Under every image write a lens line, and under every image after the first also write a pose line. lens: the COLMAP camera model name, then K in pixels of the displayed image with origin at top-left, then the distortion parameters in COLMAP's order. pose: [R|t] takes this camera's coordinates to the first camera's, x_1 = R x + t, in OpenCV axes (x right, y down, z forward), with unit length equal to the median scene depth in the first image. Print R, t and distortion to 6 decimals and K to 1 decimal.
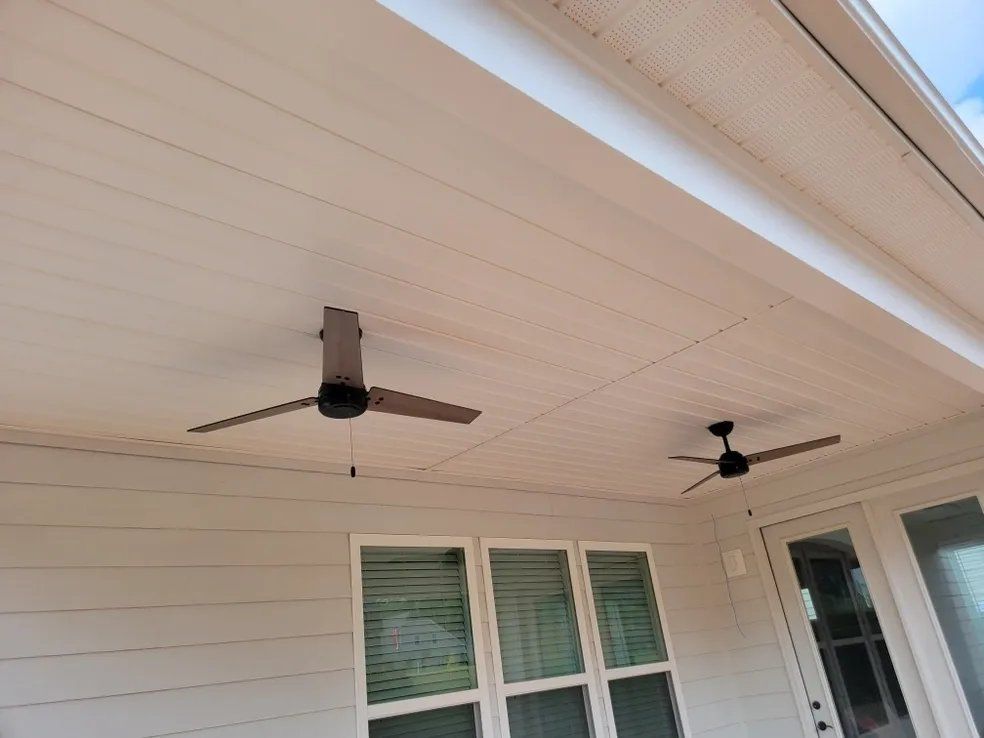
lens RADIAL K [[729.0, 0, 500.8], [0, 729.0, 366.8], [0, 0, 1]] dist [0.074159, -0.061669]
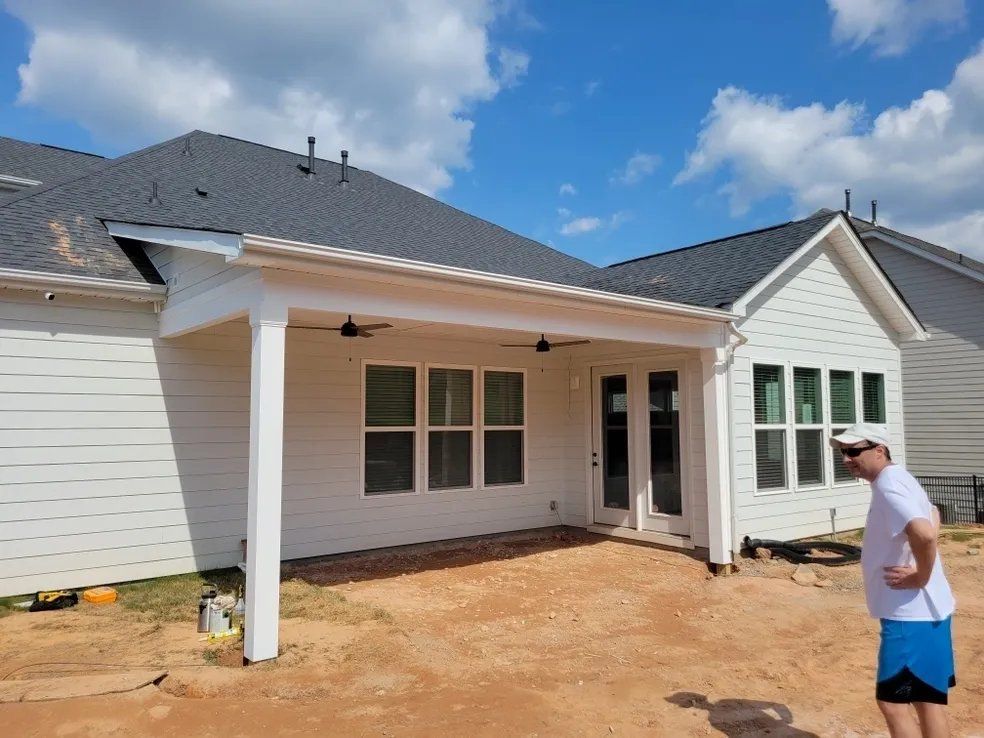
lens RADIAL K [[731.0, 0, 489.1], [0, 731.0, 367.0], [0, 0, 1]] dist [0.071232, -0.057826]
pose [[0.988029, 0.122787, -0.093396, 0.322262], [-0.085651, 0.940128, 0.329884, -0.429090], [0.128309, -0.317936, 0.939390, -0.887754]]
